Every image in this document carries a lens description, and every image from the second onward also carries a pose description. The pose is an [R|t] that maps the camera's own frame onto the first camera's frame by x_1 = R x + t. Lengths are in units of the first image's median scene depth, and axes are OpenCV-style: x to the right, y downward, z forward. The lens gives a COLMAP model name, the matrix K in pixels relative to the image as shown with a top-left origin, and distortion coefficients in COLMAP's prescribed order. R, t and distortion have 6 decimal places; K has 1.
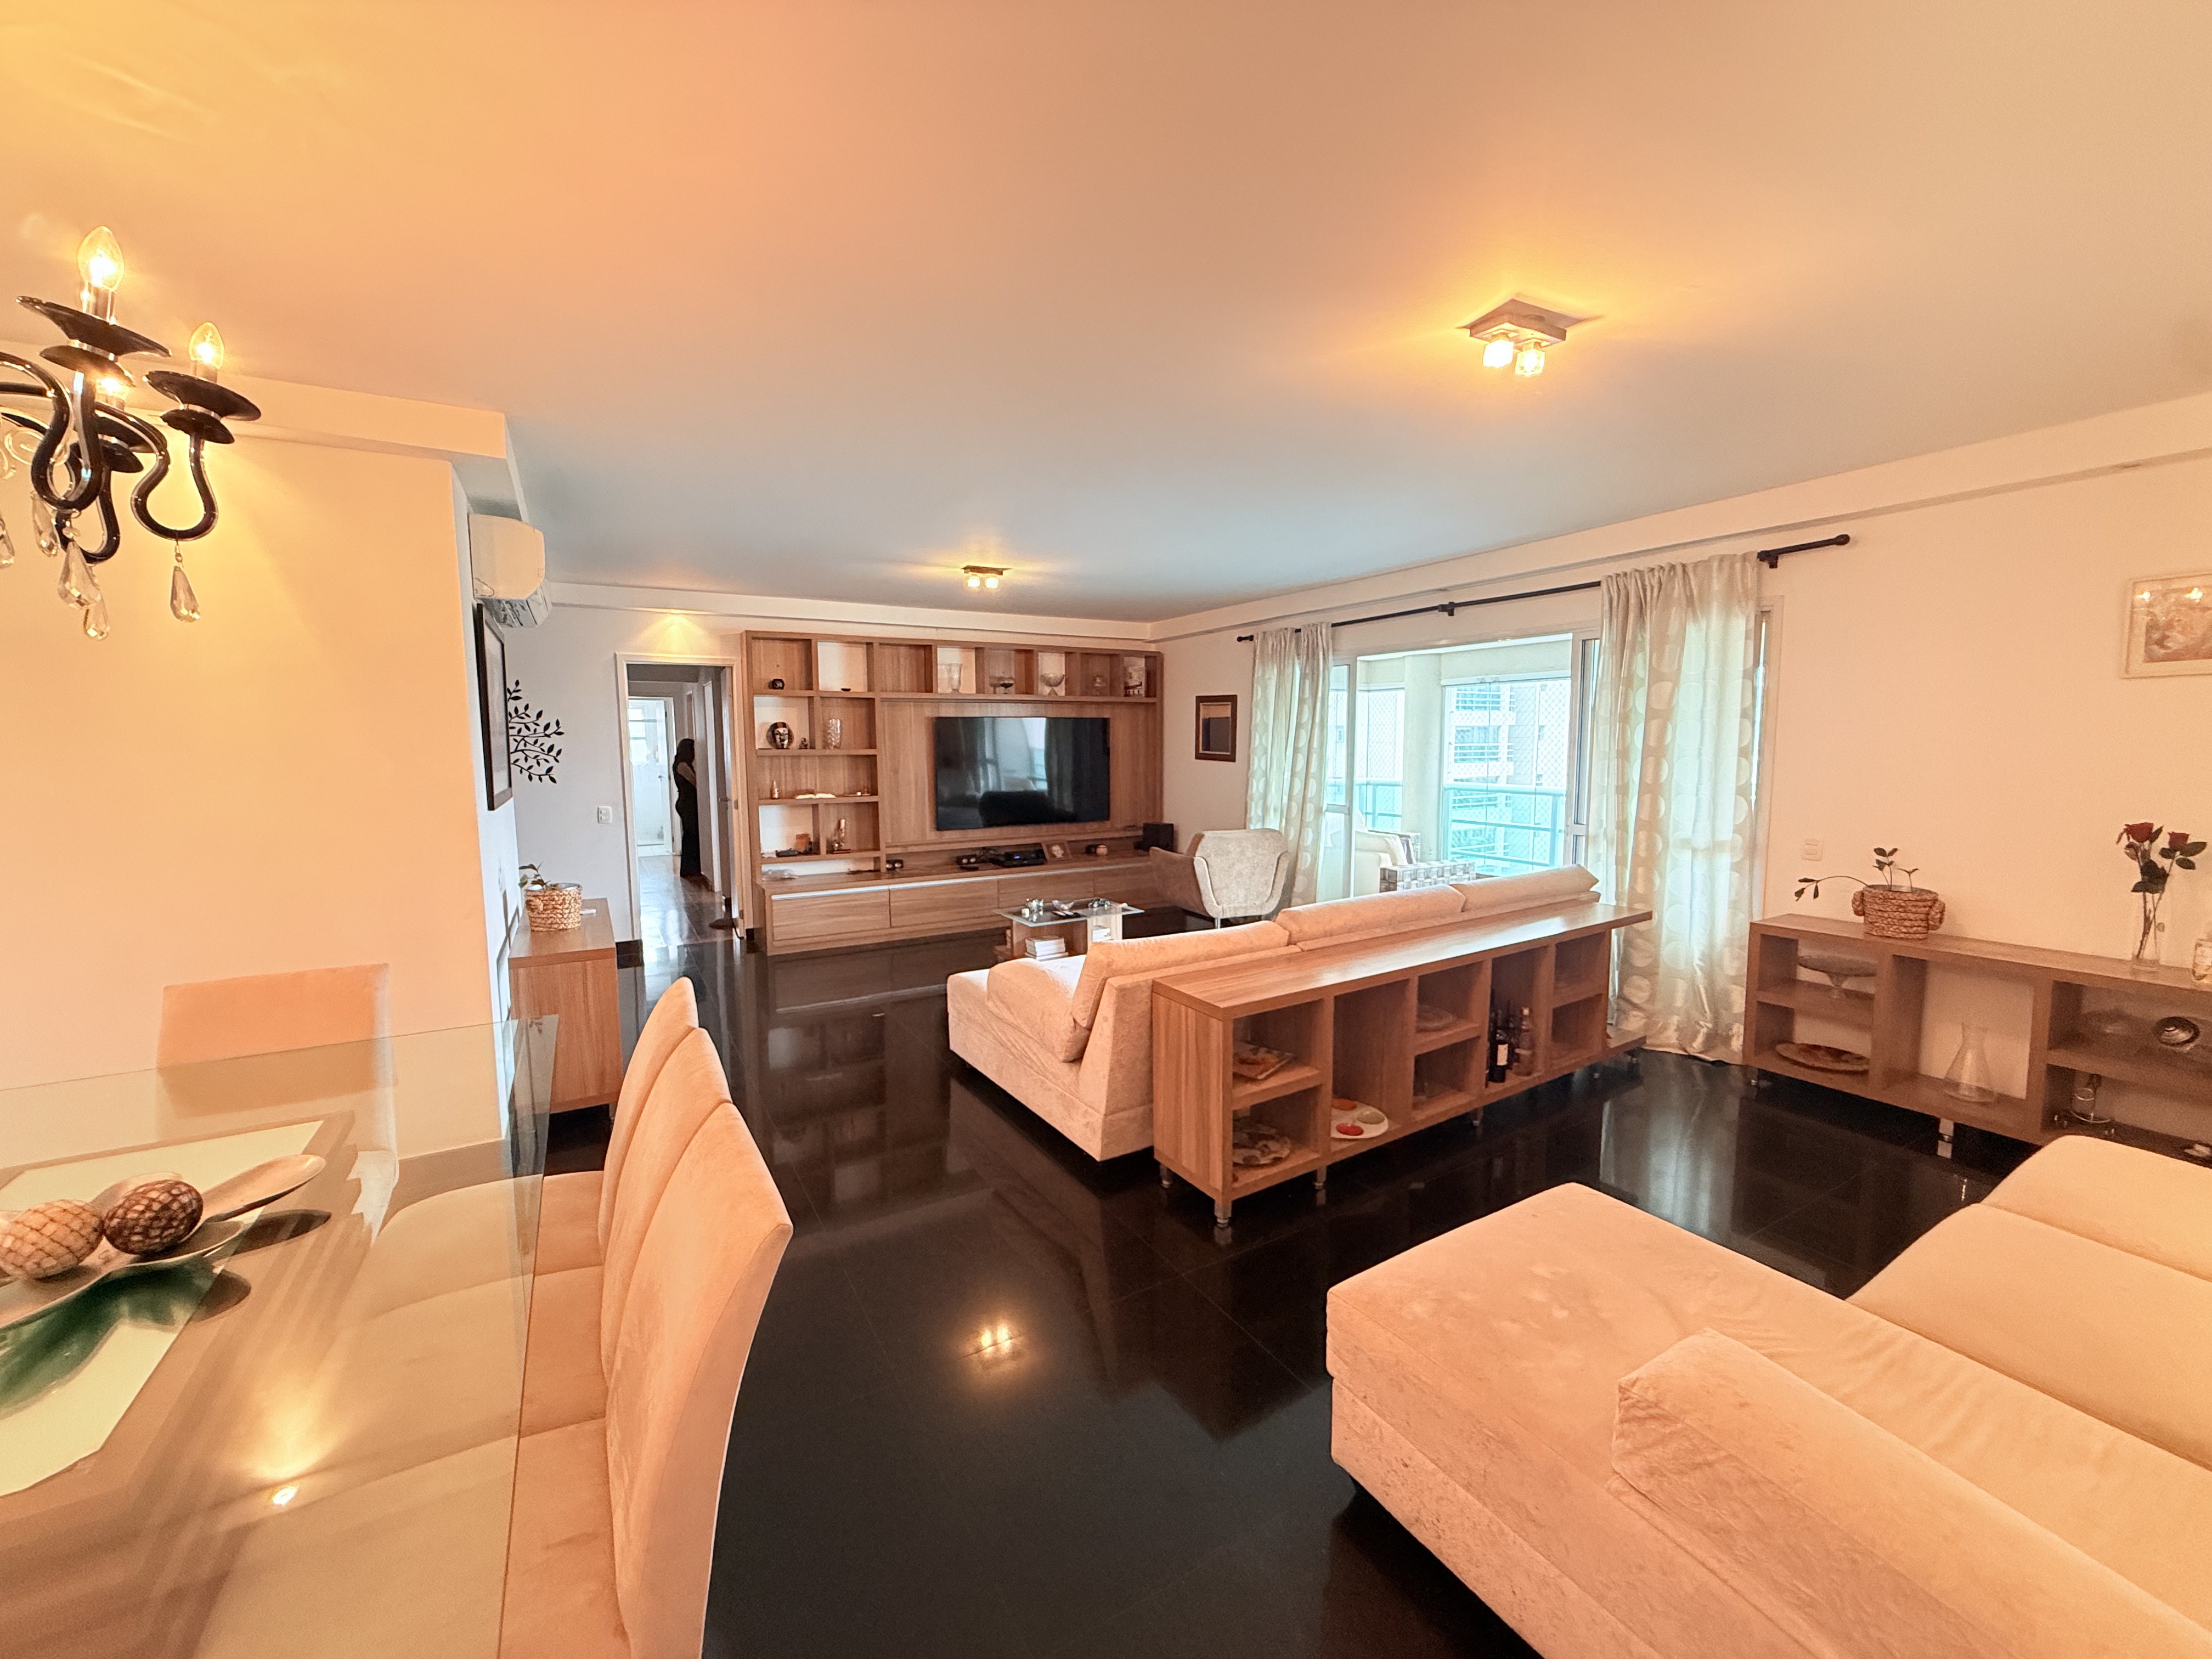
lens RADIAL K [[888.7, 0, 1110.8], [0, 888.7, 825.1], [0, 0, 1]] dist [-0.002742, -0.000427]
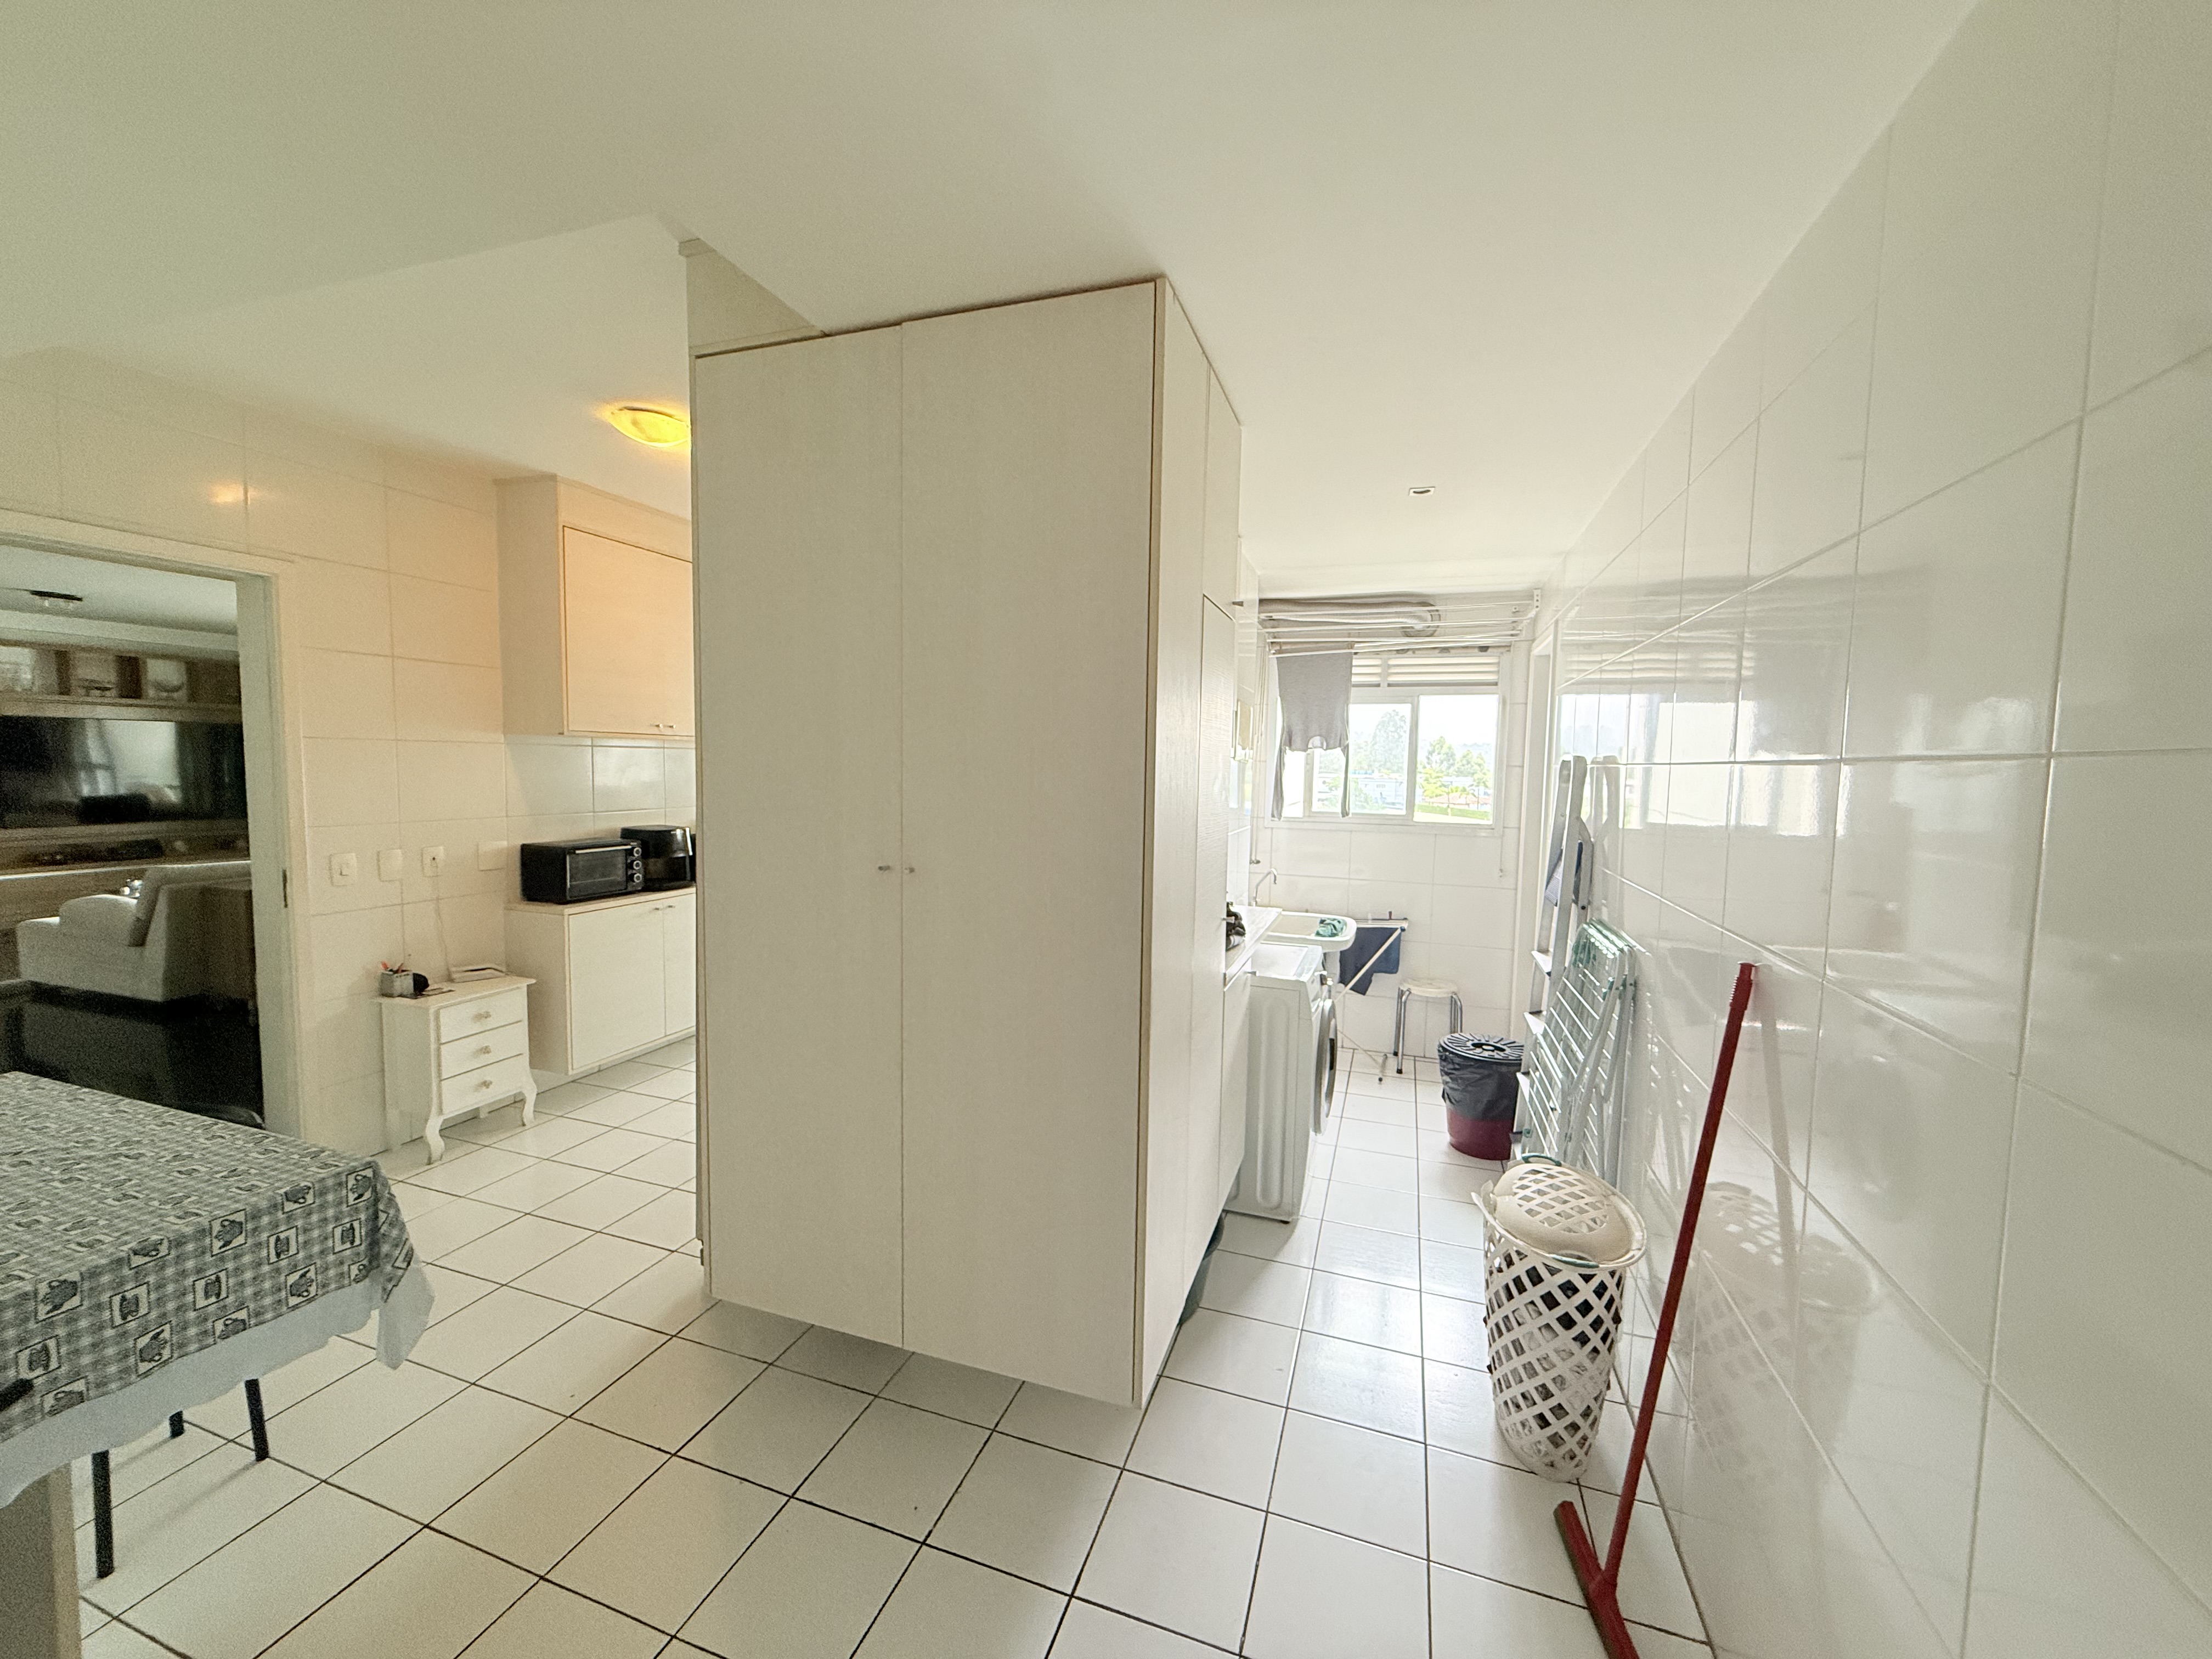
lens RADIAL K [[888.7, 0, 1100.8], [0, 888.7, 824.1], [0, 0, 1]] dist [-0.002742, -0.000427]
pose [[0.769719, -0.031939, 0.637583, 0.129311], [0.043465, 0.999052, -0.002426, 0.061128], [-0.636901, 0.029579, 0.770378, -0.602740]]
